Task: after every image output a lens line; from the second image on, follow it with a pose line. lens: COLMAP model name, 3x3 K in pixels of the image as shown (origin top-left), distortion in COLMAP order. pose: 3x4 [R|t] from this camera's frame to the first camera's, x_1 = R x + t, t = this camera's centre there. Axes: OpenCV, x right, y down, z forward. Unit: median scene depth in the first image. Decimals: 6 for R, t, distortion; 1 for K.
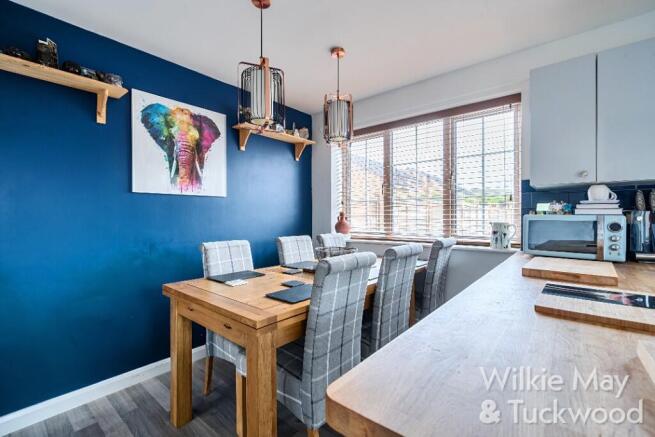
lens RADIAL K [[300.1, 0, 326.0], [0, 300.1, 214.6], [0, 0, 1]] dist [0.001353, 0.000003]
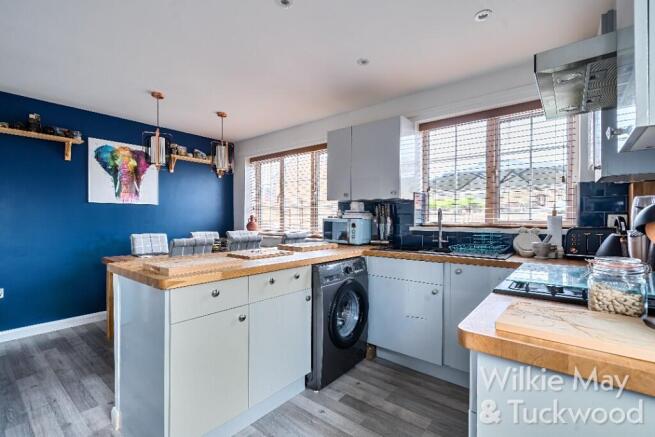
lens RADIAL K [[303.0, 0, 327.5], [0, 303.0, 218.5], [0, 0, 1]] dist [-0.002884, -0.000487]
pose [[0.999802, 0.006171, 0.018903, 0.543342], [-0.006294, 0.999959, 0.006436, -0.007331], [-0.018863, -0.006553, 0.999801, -0.574645]]
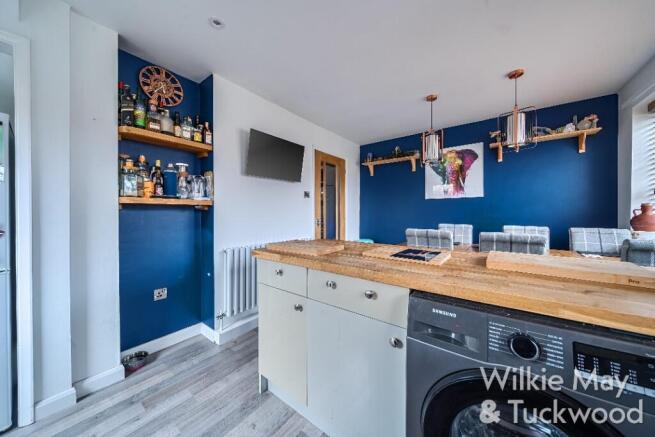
lens RADIAL K [[227.3, 0, 328.3], [0, 227.3, 213.7], [0, 0, 1]] dist [0.000024, -0.000074]
pose [[0.026686, 0.009941, -0.999594, 0.902705], [0.005260, 0.999935, 0.010085, 0.009733], [0.999630, -0.005527, 0.026632, 0.230768]]
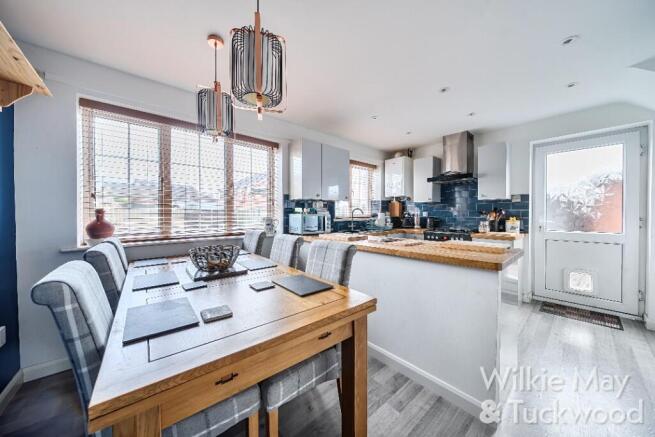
lens RADIAL K [[224.1, 0, 327.5], [0, 224.1, 215.5], [0, 0, 1]] dist [-0.000783, -0.000031]
pose [[0.144720, -0.004350, 0.989463, -0.592087], [-0.004857, 0.999975, 0.005106, 0.002971], [-0.989461, -0.005545, 0.144695, 0.530849]]
